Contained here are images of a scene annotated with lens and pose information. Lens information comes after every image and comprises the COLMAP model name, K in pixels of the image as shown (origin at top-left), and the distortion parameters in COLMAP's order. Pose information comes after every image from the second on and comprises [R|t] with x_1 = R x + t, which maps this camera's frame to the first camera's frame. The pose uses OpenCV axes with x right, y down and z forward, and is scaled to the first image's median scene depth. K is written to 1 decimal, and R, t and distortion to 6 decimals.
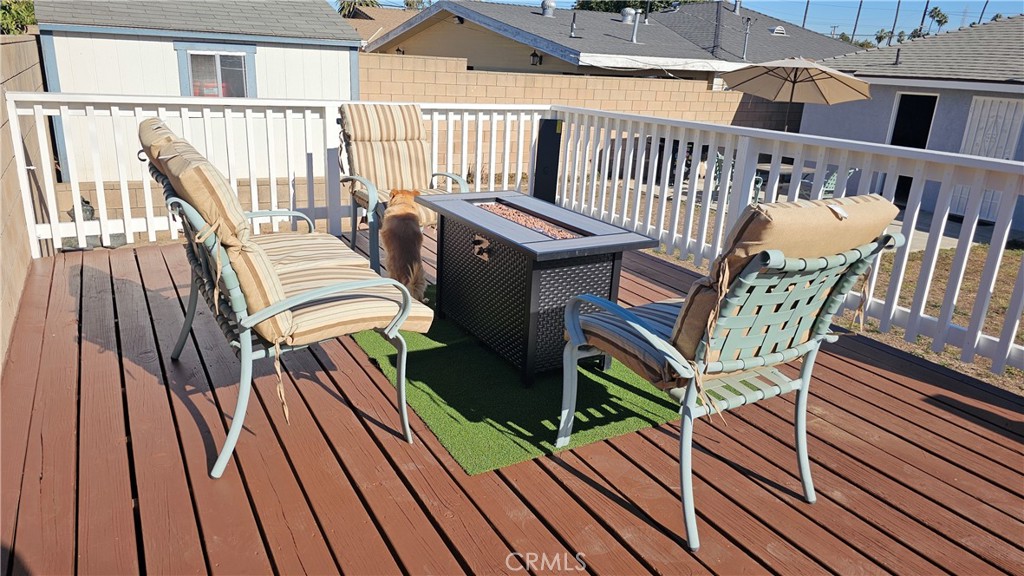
lens RADIAL K [[693.9, 0, 497.4], [0, 693.9, 281.8], [0, 0, 1]] dist [0.052101, -0.048637]
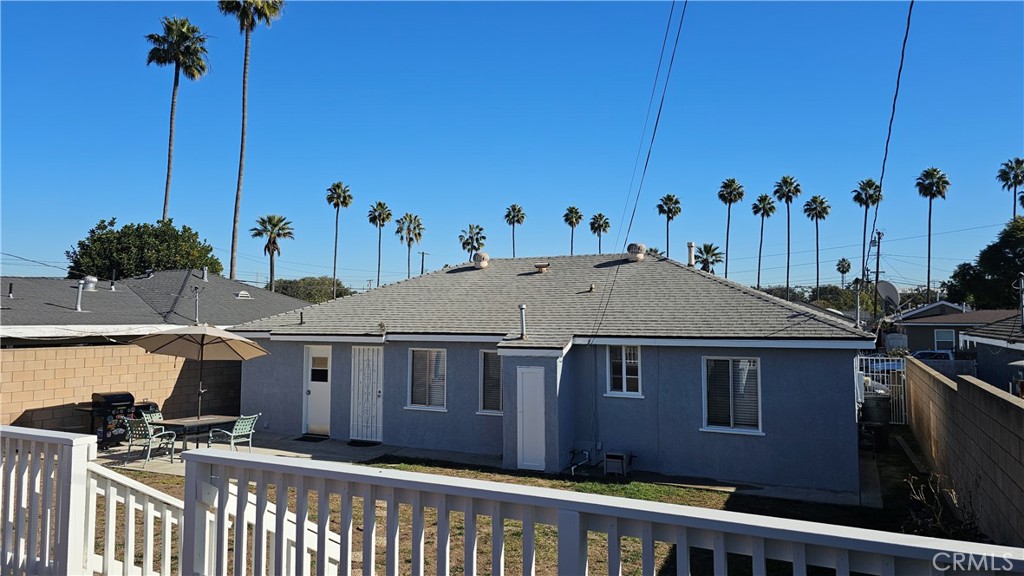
lens RADIAL K [[693.9, 0, 497.4], [0, 693.9, 281.8], [0, 0, 1]] dist [0.052101, -0.048637]
pose [[0.825497, -0.014072, 0.564231, 0.144213], [0.204709, 0.939082, -0.276079, 0.027944], [-0.525974, 0.343406, 0.778090, -0.148893]]
